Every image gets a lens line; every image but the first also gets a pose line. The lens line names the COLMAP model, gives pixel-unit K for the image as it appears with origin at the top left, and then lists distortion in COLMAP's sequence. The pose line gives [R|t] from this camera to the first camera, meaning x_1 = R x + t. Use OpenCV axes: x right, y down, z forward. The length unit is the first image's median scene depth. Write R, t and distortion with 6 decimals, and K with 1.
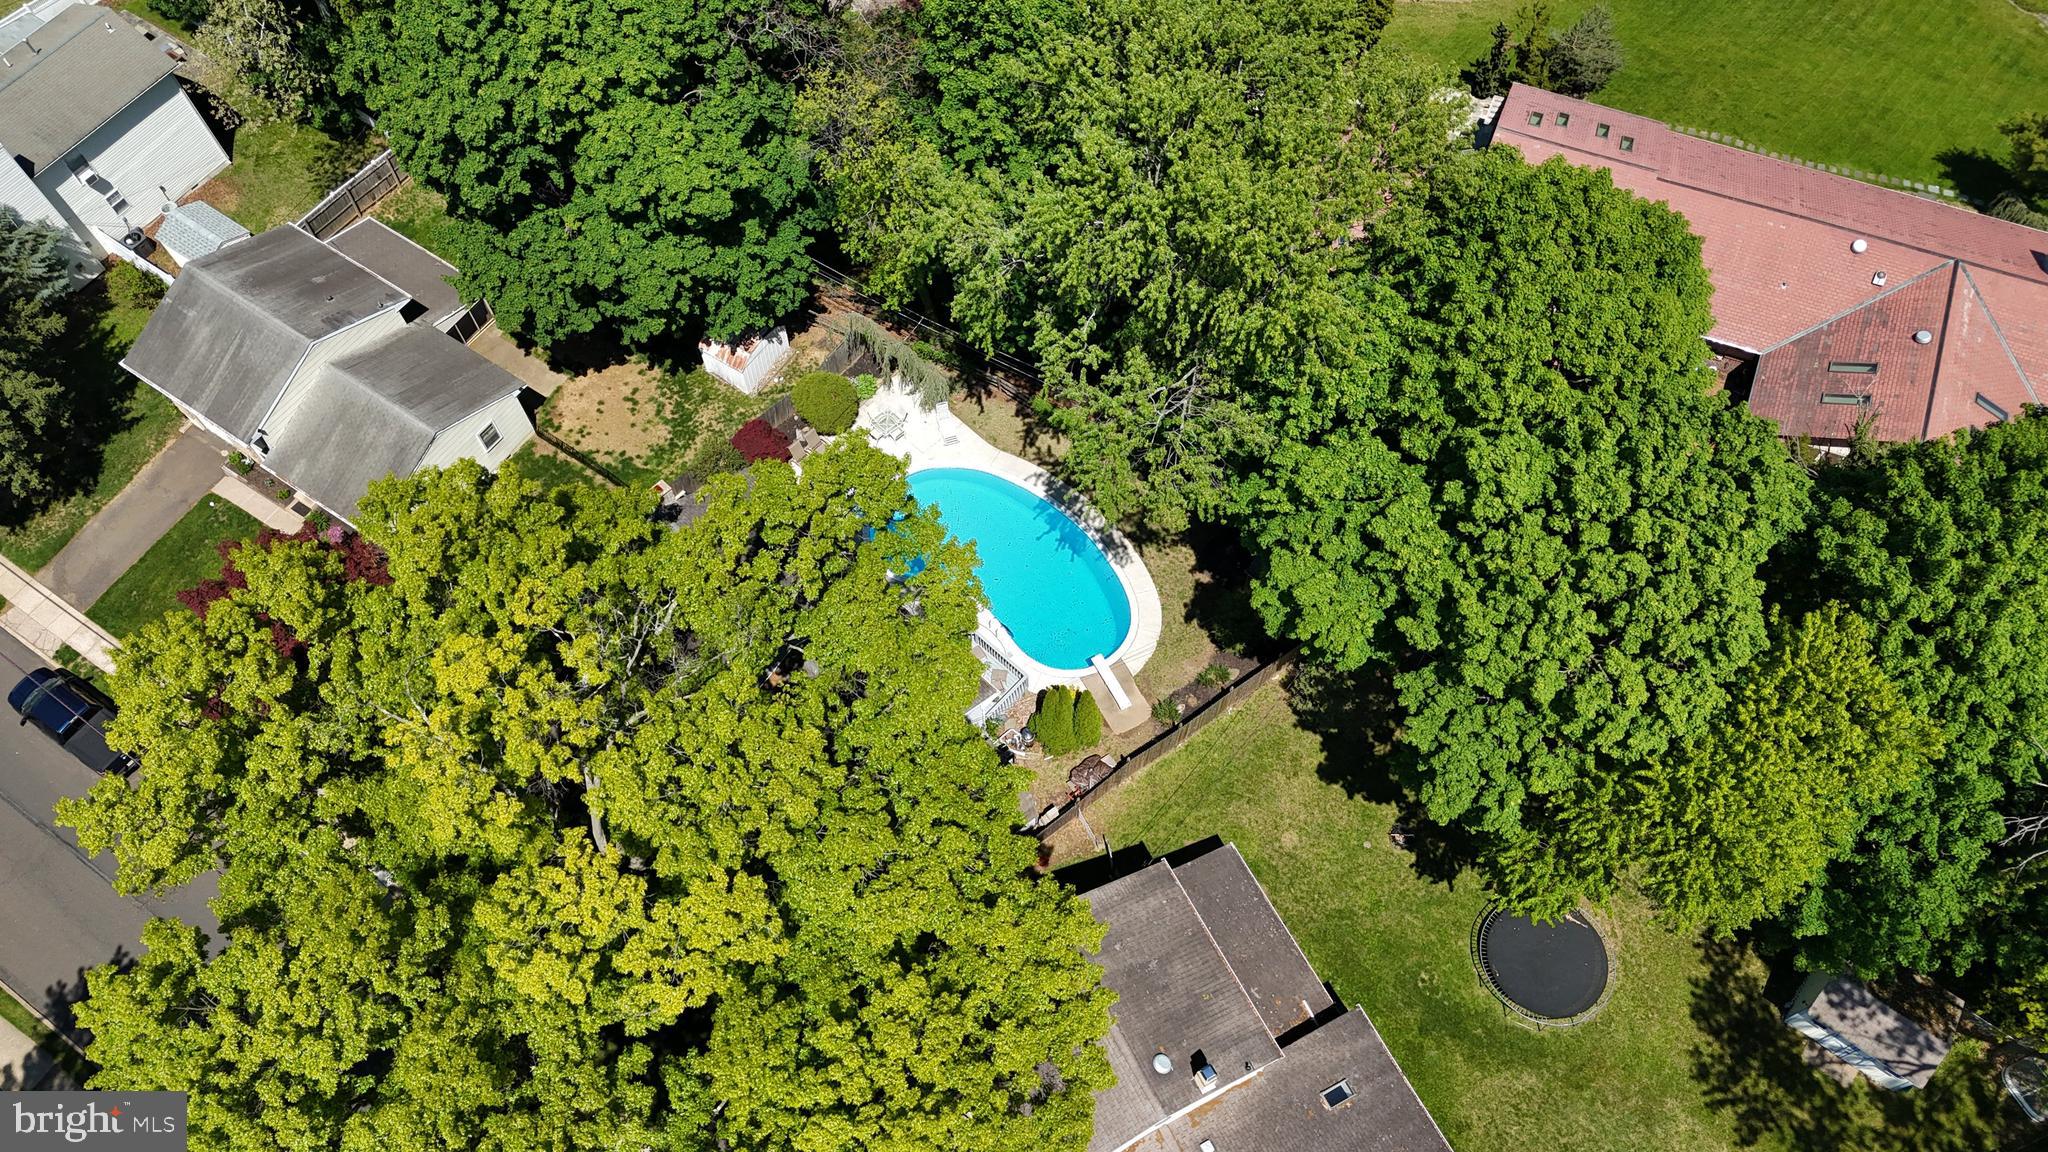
lens RADIAL K [[1514.4, 0, 1026.9], [0, 1514.4, 571.6], [0, 0, 1]] dist [0.048237, -0.004251]
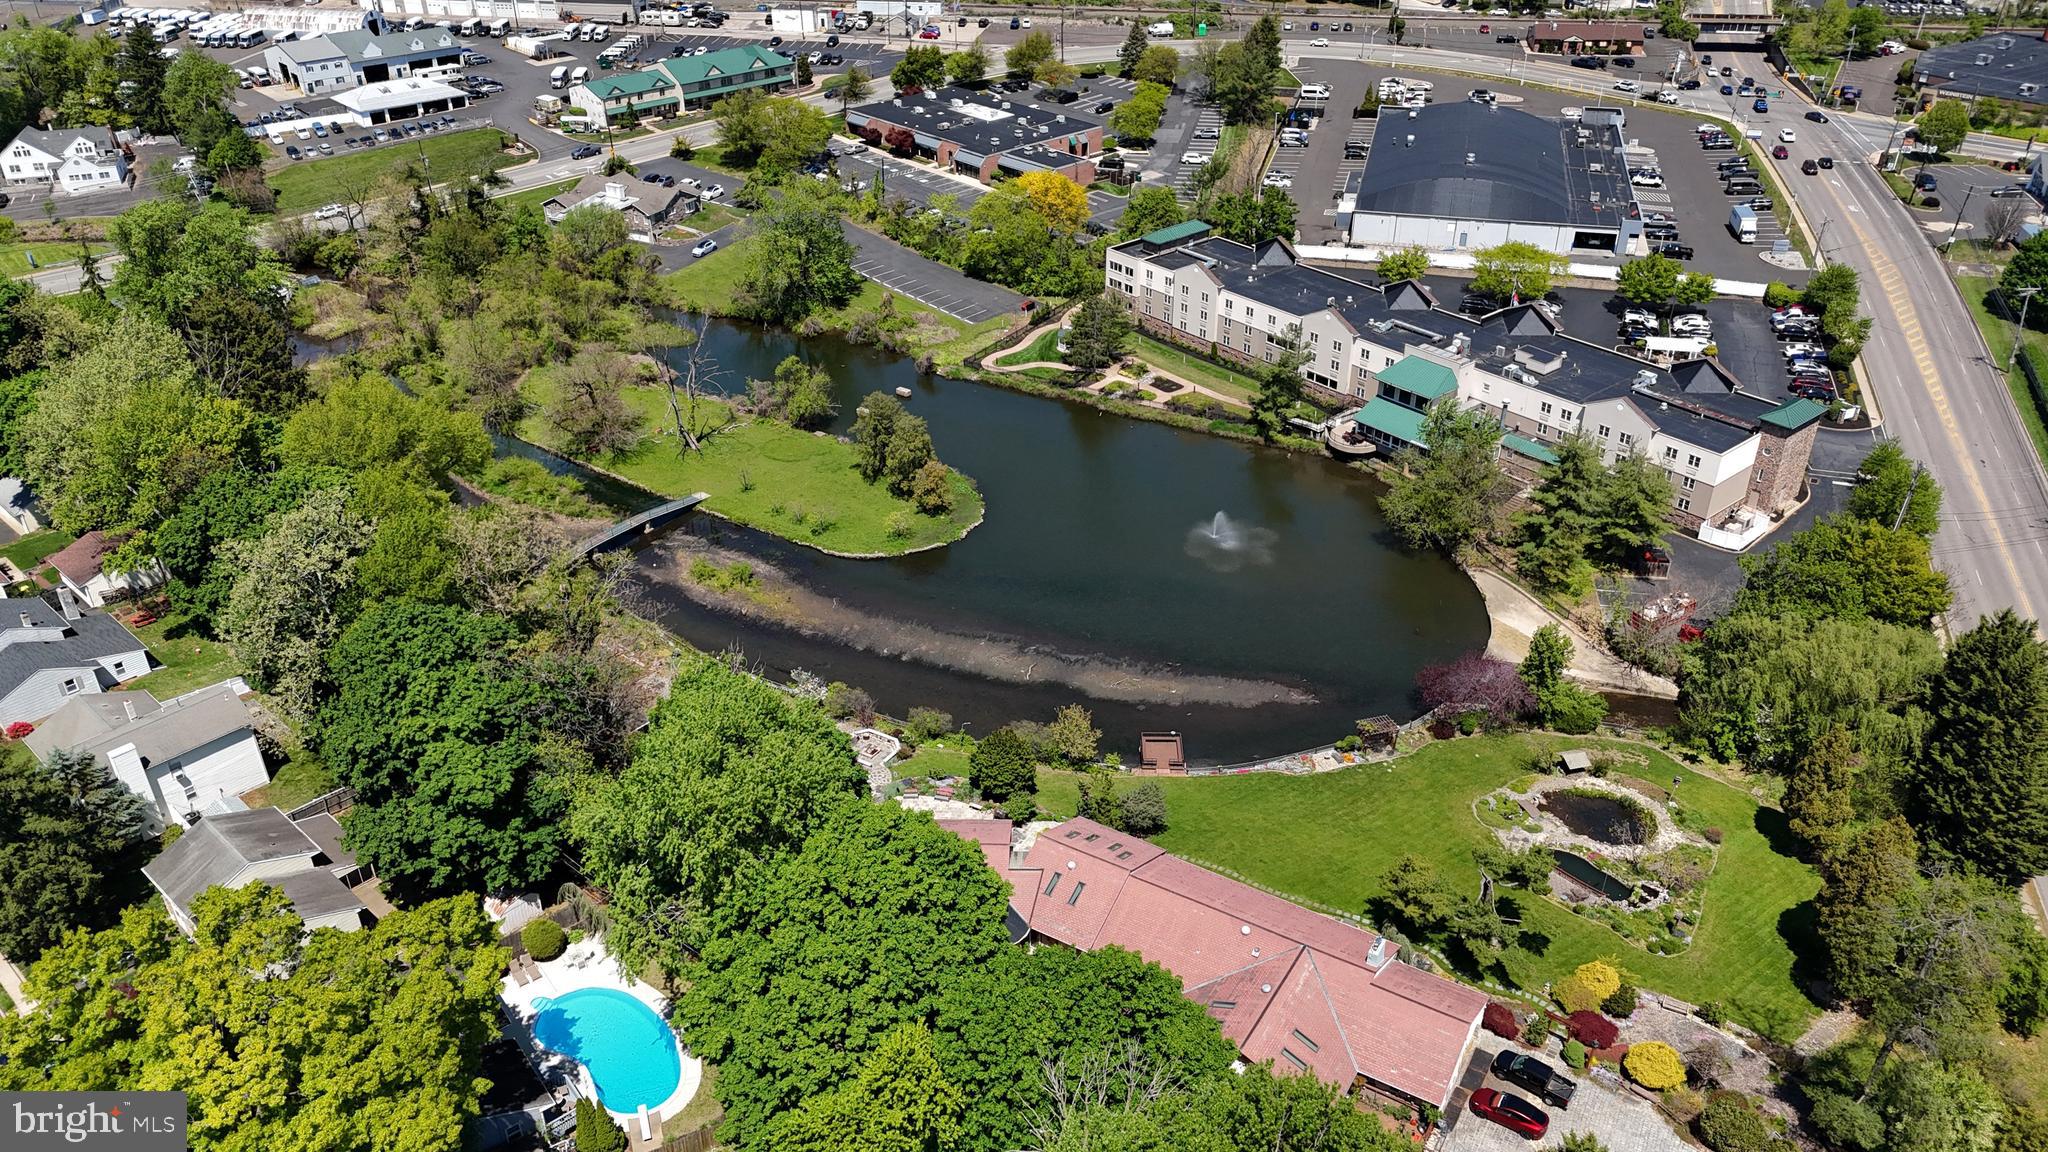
lens RADIAL K [[1514.4, 0, 1020.3], [0, 1514.4, 573.3], [0, 0, 1]] dist [0.048237, -0.004251]
pose [[0.989568, 0.080116, -0.119733, 0.564144], [-0.129677, 0.857402, -0.498042, 0.315208], [0.062758, 0.508373, 0.858847, -0.581353]]
